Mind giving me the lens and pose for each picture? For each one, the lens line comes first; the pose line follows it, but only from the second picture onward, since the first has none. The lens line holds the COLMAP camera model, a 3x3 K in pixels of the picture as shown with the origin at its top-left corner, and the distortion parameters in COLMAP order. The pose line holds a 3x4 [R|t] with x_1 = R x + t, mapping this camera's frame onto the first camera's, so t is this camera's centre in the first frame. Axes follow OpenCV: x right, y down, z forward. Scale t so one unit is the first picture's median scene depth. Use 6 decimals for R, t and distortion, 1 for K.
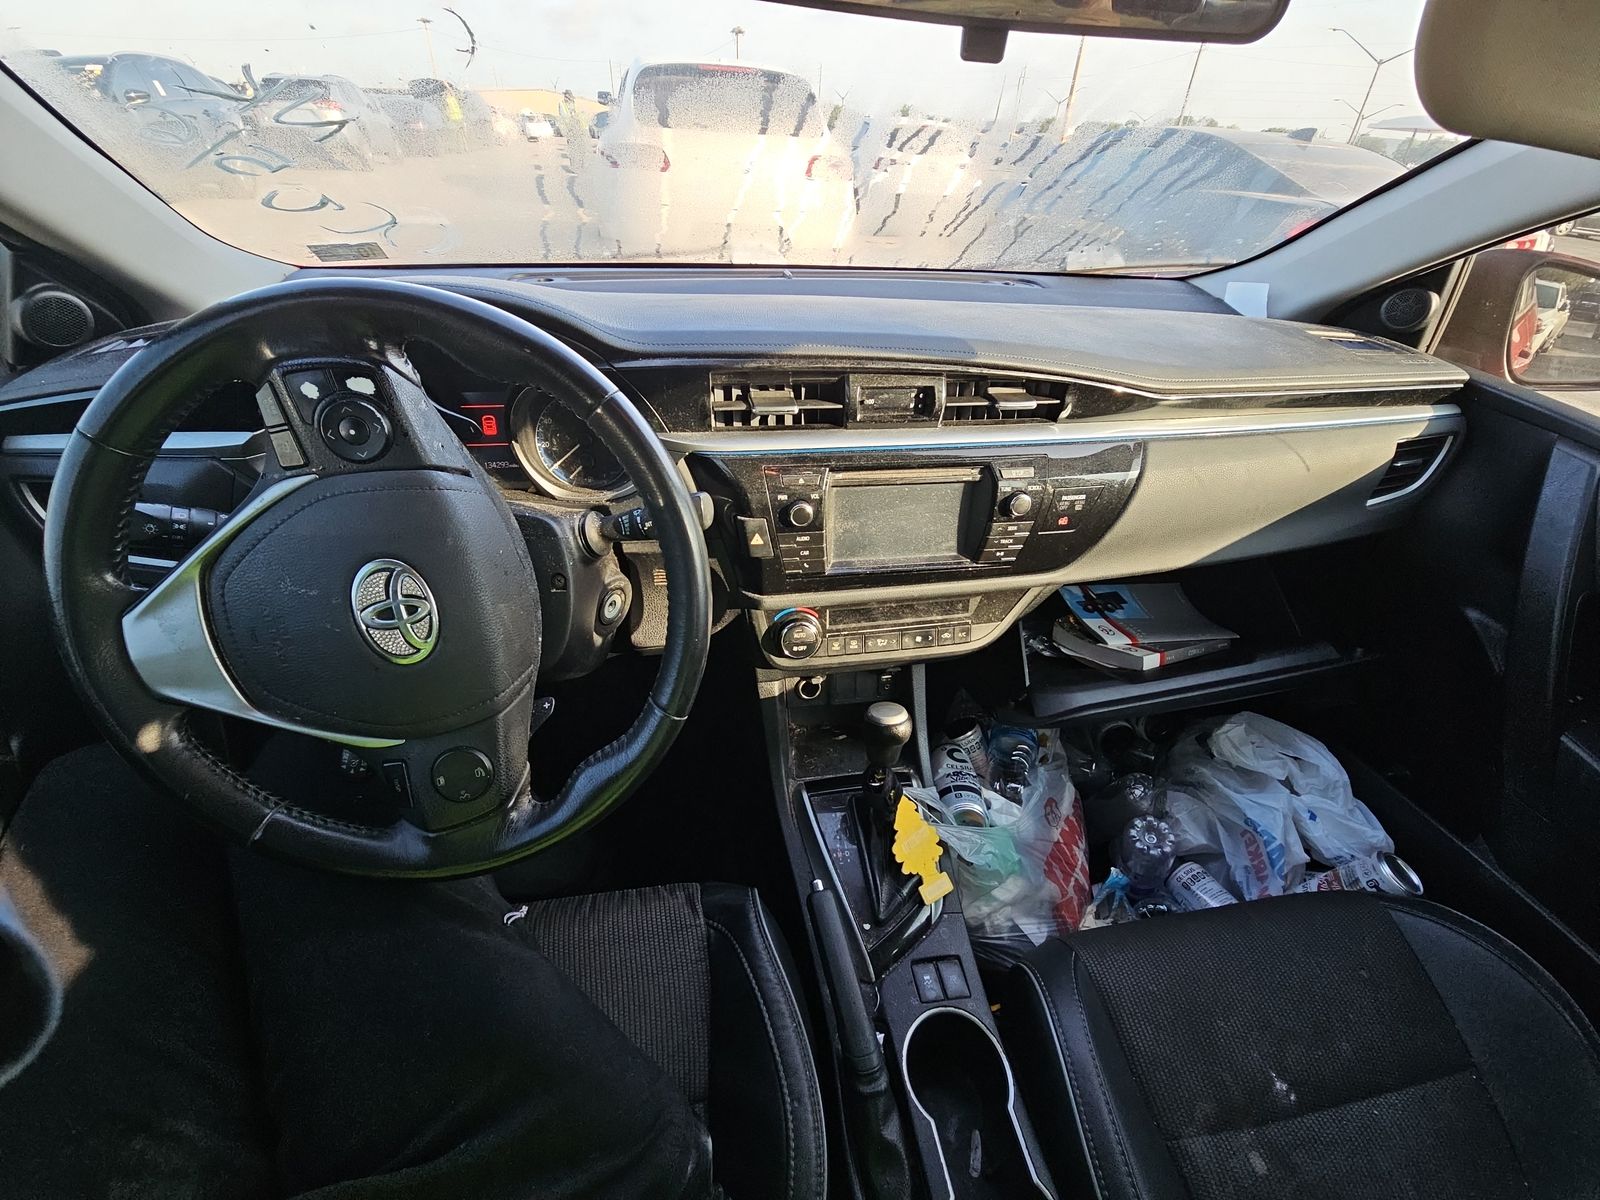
lens RADIAL K [[642.5, 0, 799.1], [0, 642.5, 597.5], [0, 0, 1]] dist [0.026057, 0.000977]
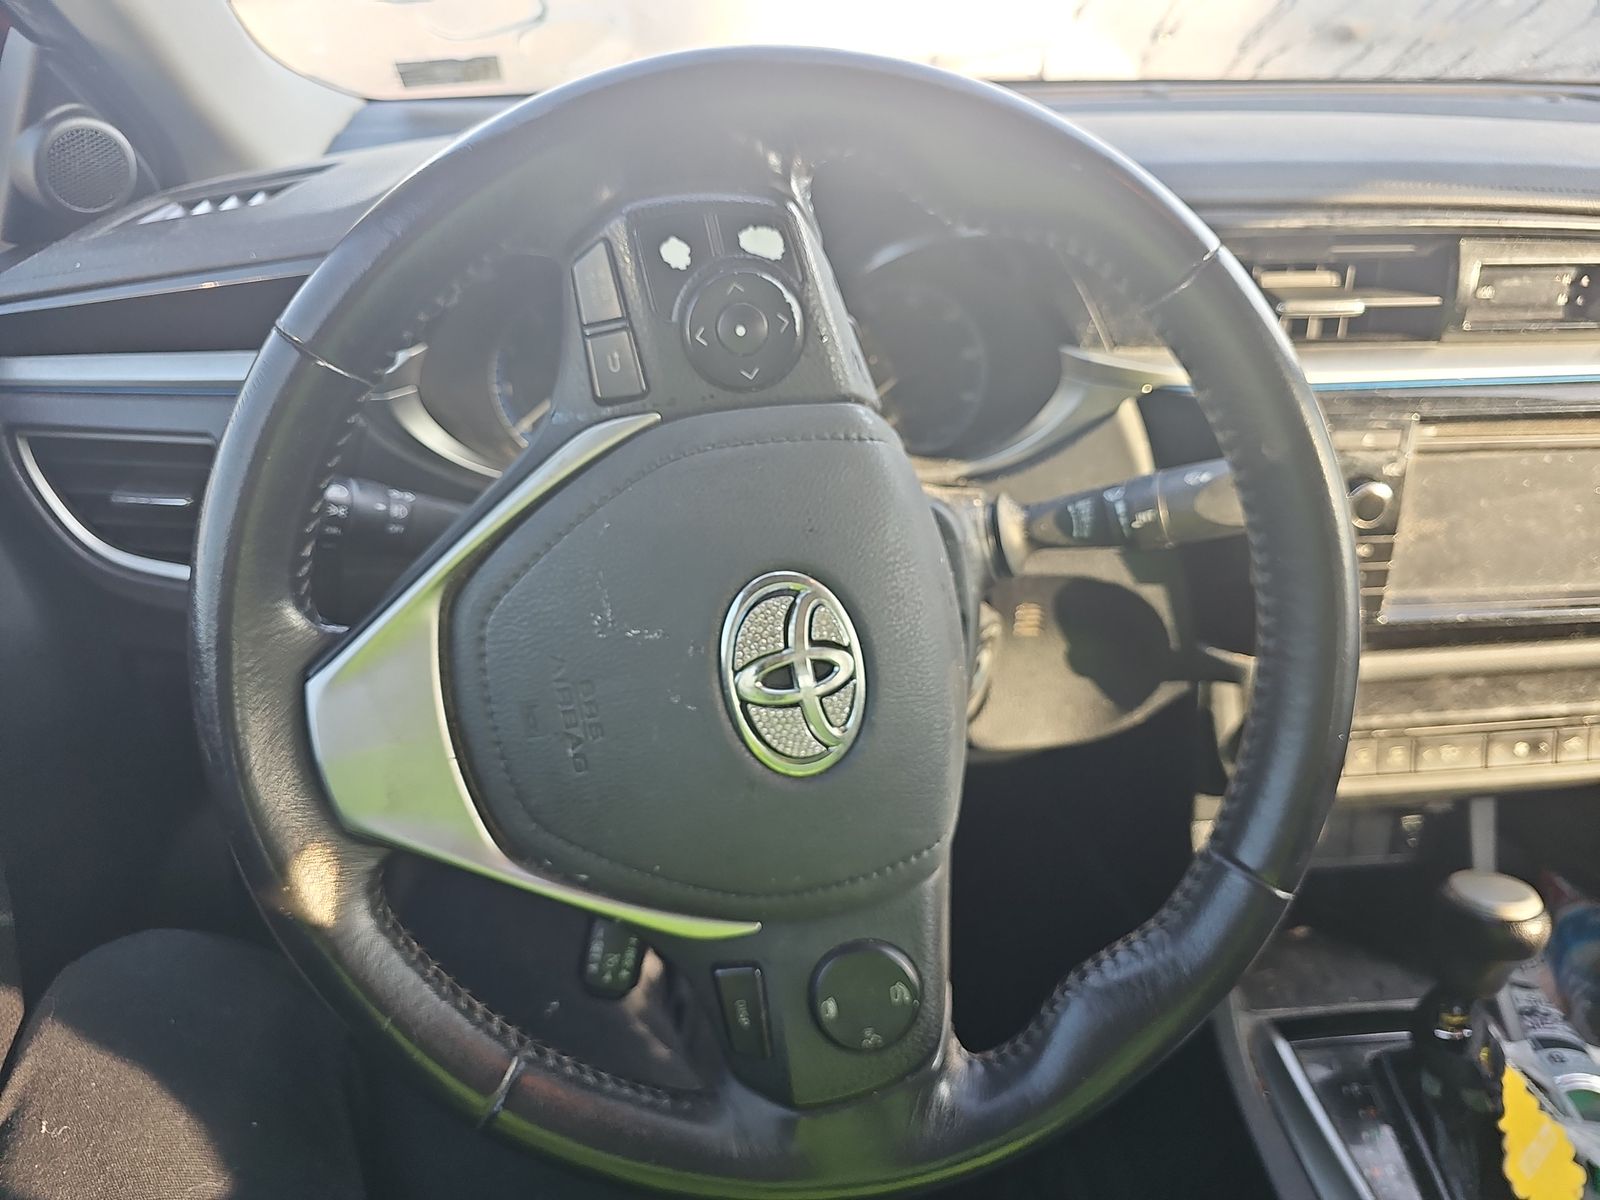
lens RADIAL K [[1080.5, 0, 798.5], [0, 1080.5, 602.9], [0, 0, 1]] dist [0.018203, 0.014668]
pose [[0.998476, 0.011553, -0.053966, -0.429373], [-0.015002, 0.997840, -0.063951, 0.015271], [0.053111, 0.064663, 0.996493, 0.103460]]
